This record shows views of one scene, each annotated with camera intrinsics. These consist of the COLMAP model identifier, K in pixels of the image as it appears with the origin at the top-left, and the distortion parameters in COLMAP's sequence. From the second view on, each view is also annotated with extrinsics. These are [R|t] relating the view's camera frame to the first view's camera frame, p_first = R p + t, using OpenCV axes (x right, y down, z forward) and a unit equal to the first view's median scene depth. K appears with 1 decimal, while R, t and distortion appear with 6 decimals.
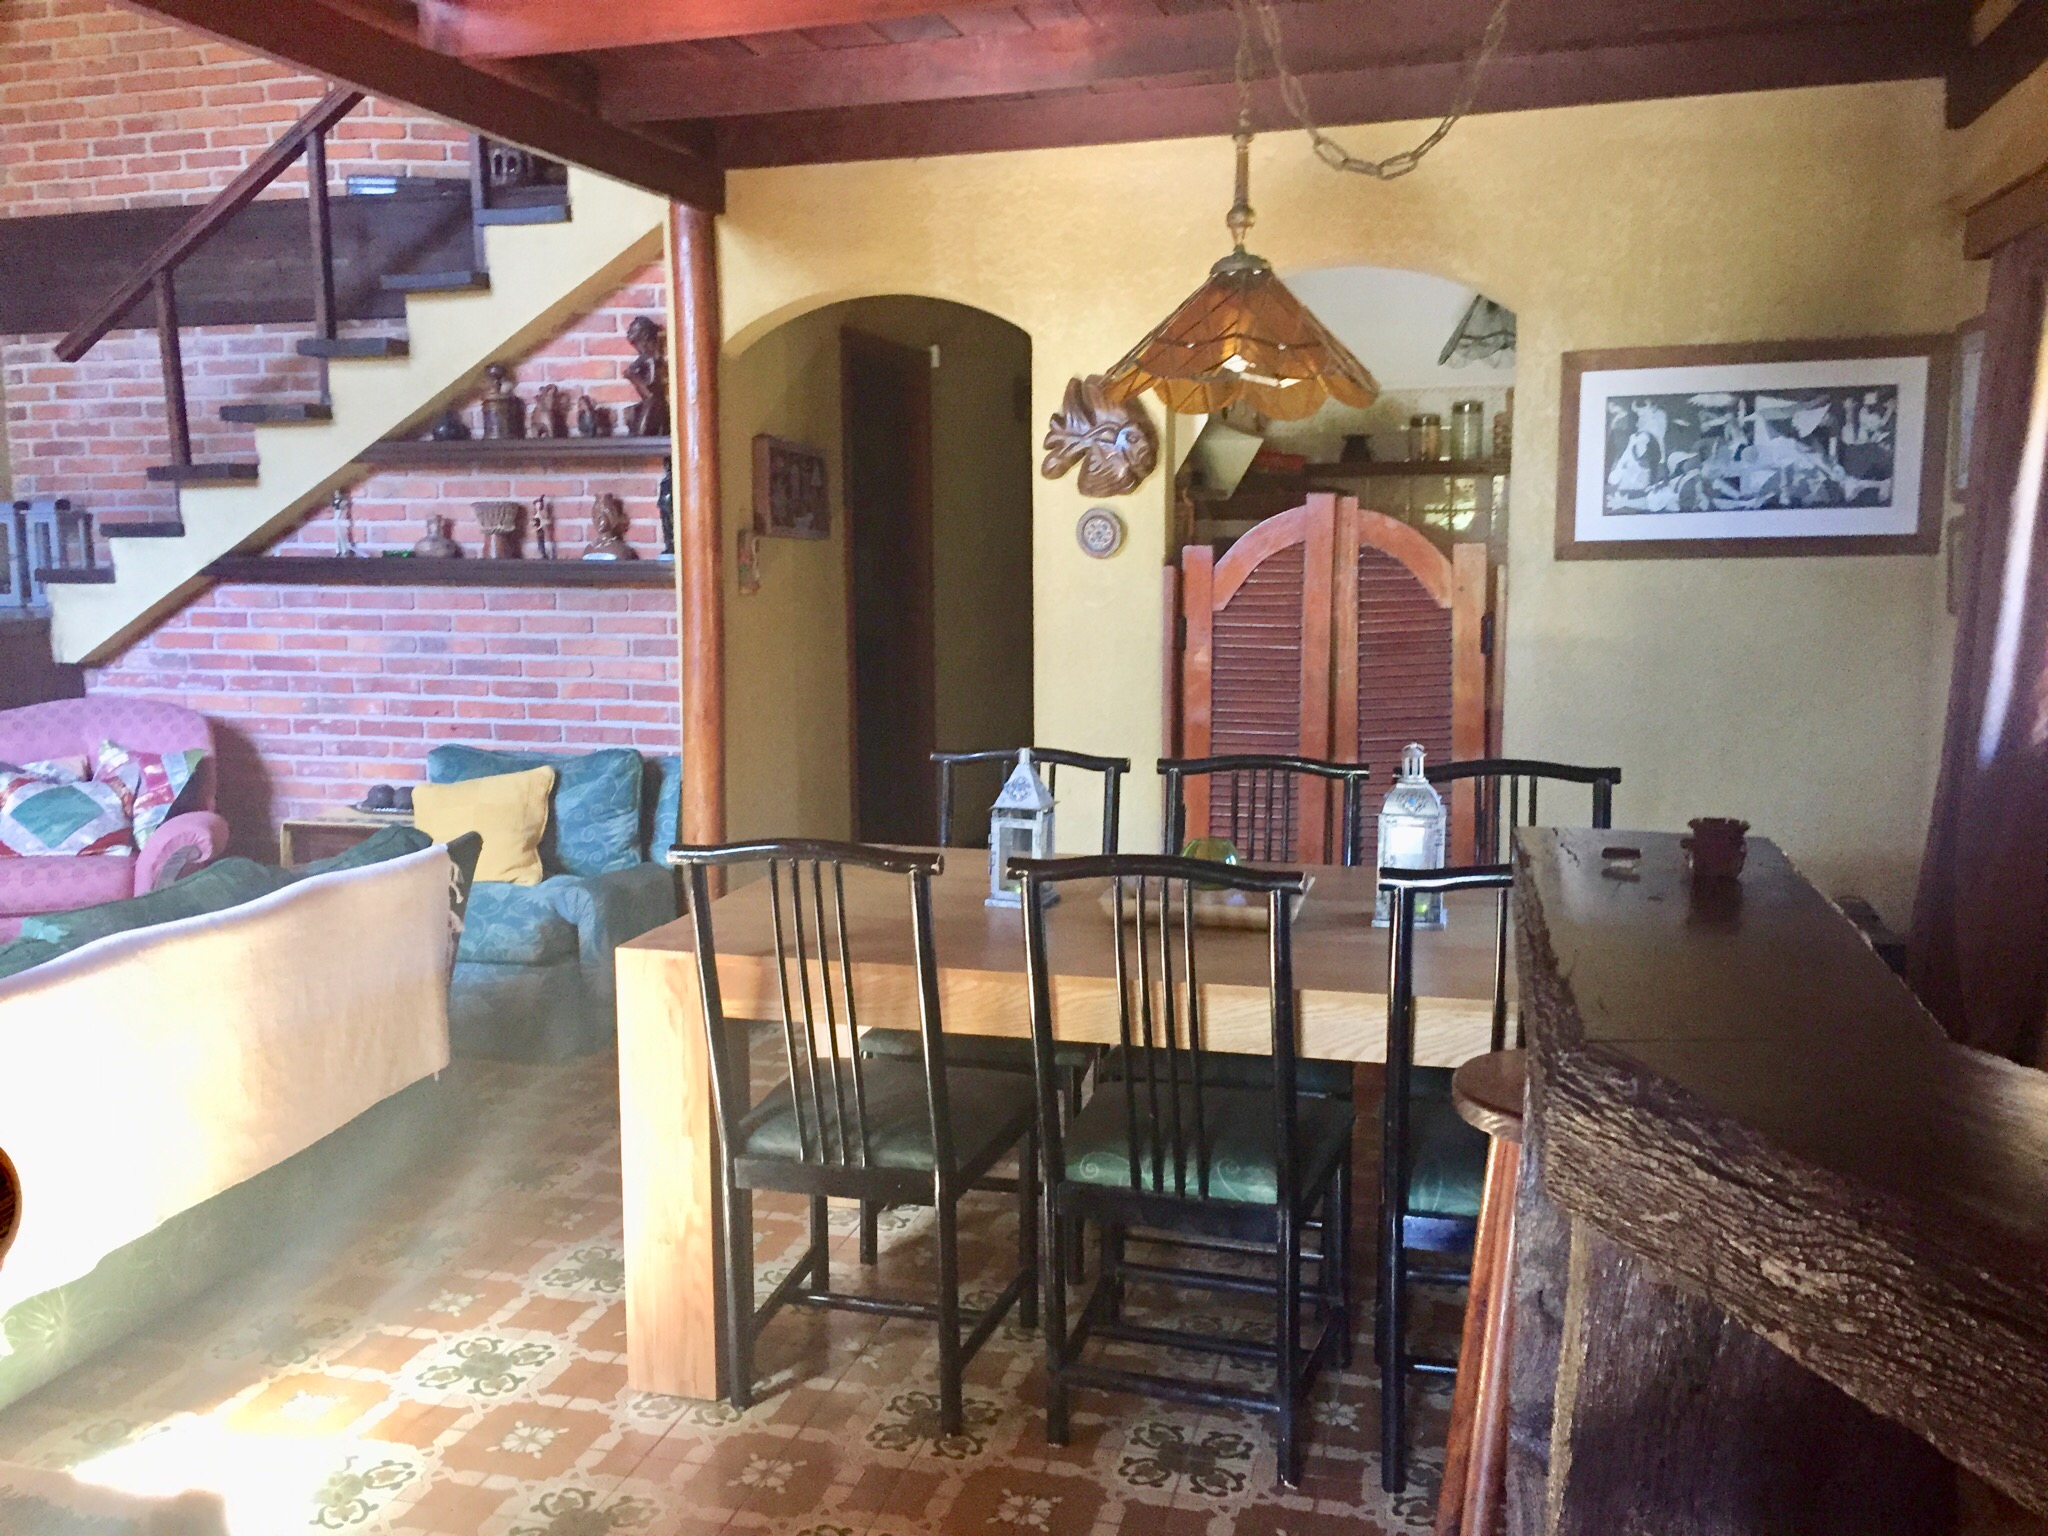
lens RADIAL K [[1746.1, 0, 1009.5], [0, 1746.1, 763.4], [0, 0, 1]] dist [0.062543, -0.076644]
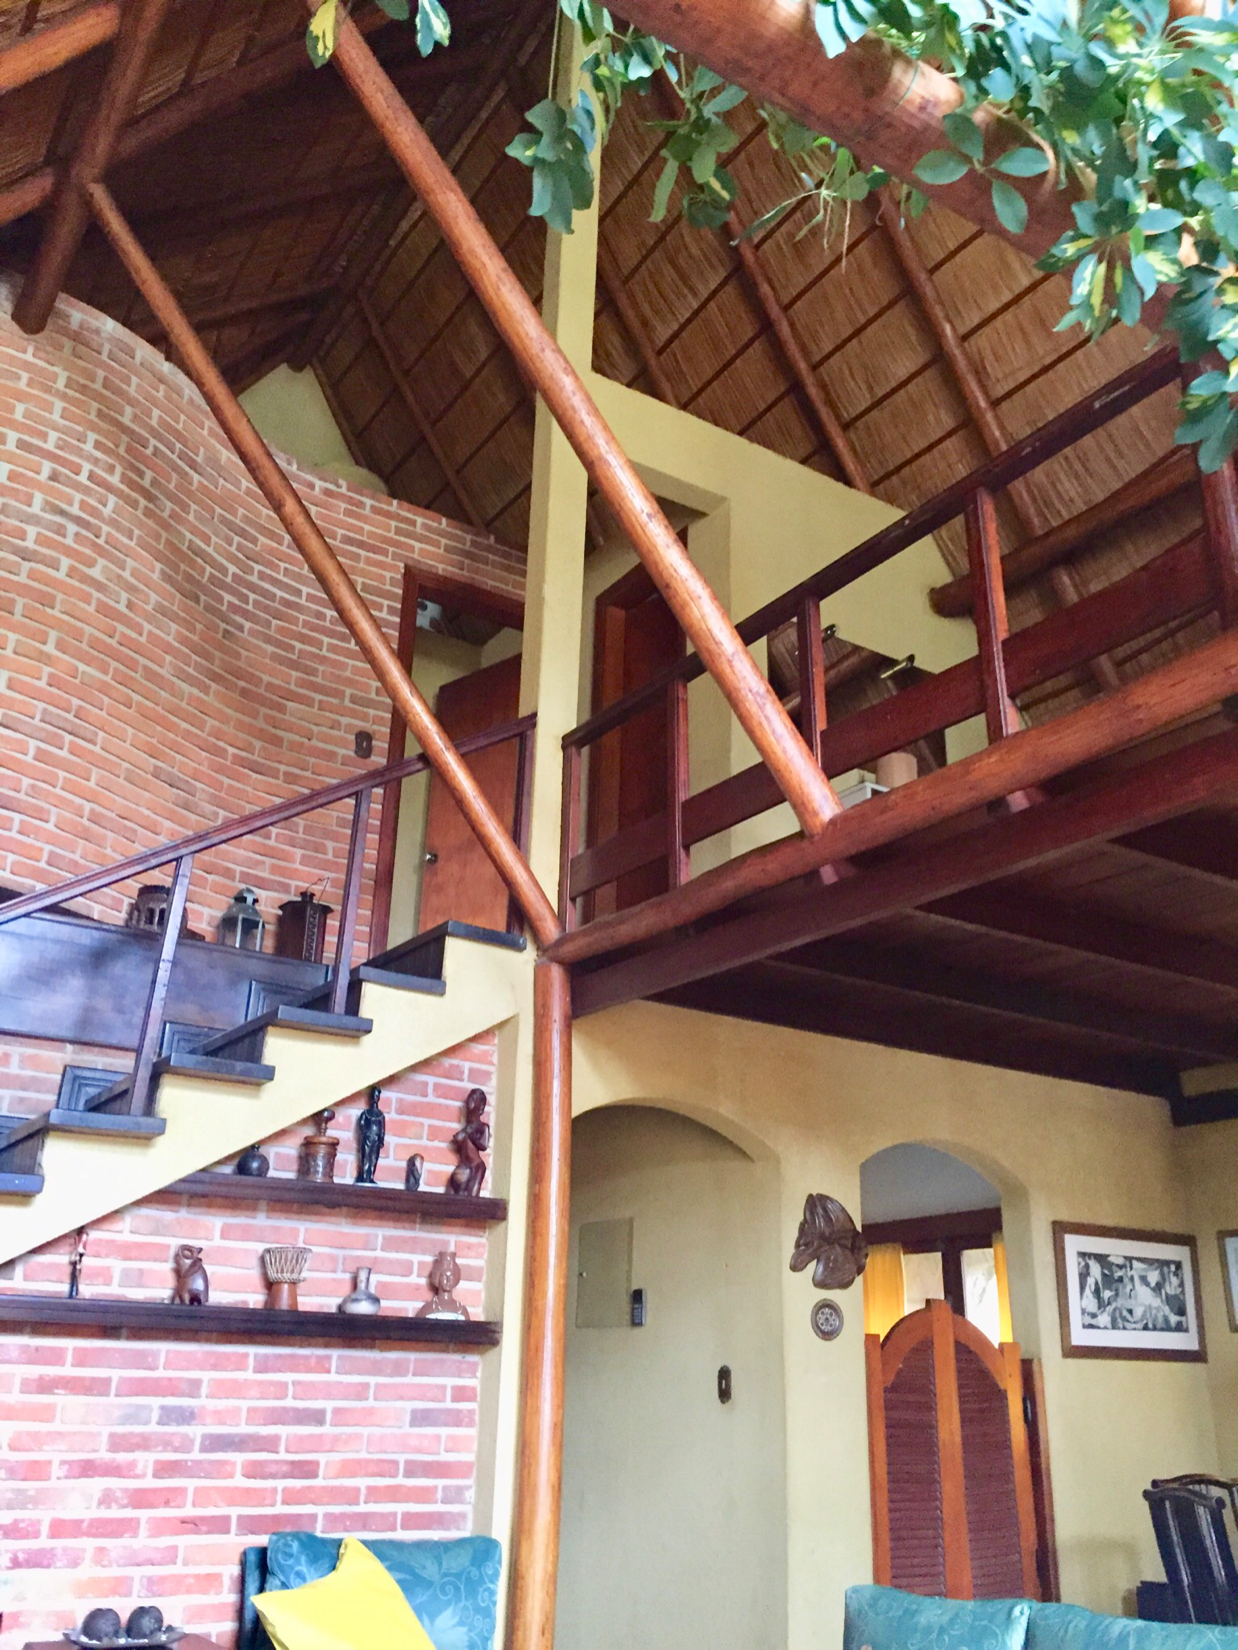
lens RADIAL K [[1406.7, 0, 624.1], [0, 1406.7, 816.1], [0, 0, 1]] dist [0.062543, -0.076644]
pose [[0.658949, 0.306298, 0.686999, -0.760645], [0.068612, 0.885051, -0.460410, 0.009062], [-0.749052, 0.350523, 0.562188, 0.343283]]
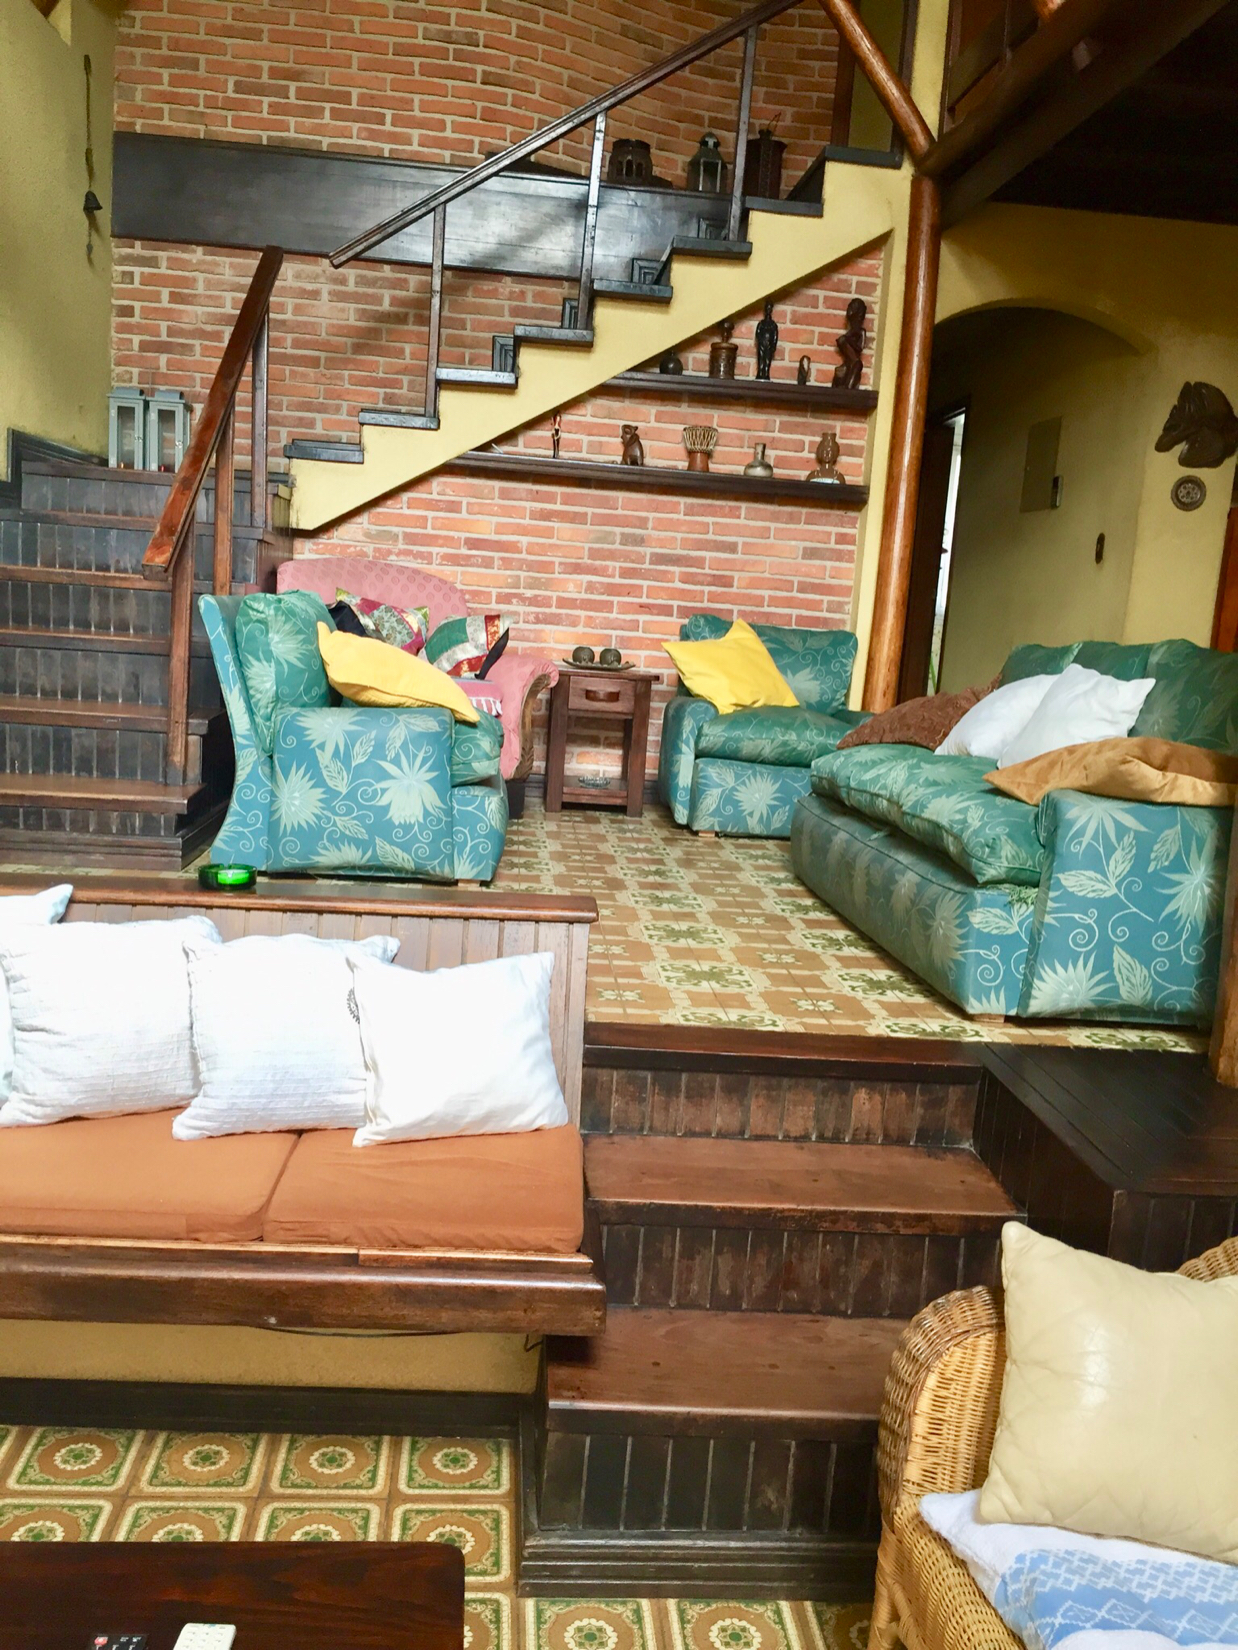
lens RADIAL K [[1406.7, 0, 628.4], [0, 1406.7, 818.2], [0, 0, 1]] dist [0.062543, -0.076644]
pose [[0.937346, 0.024670, 0.347524, -0.688025], [-0.035621, 0.999049, 0.025156, 0.110016], [-0.346573, -0.035959, 0.937334, 0.034674]]
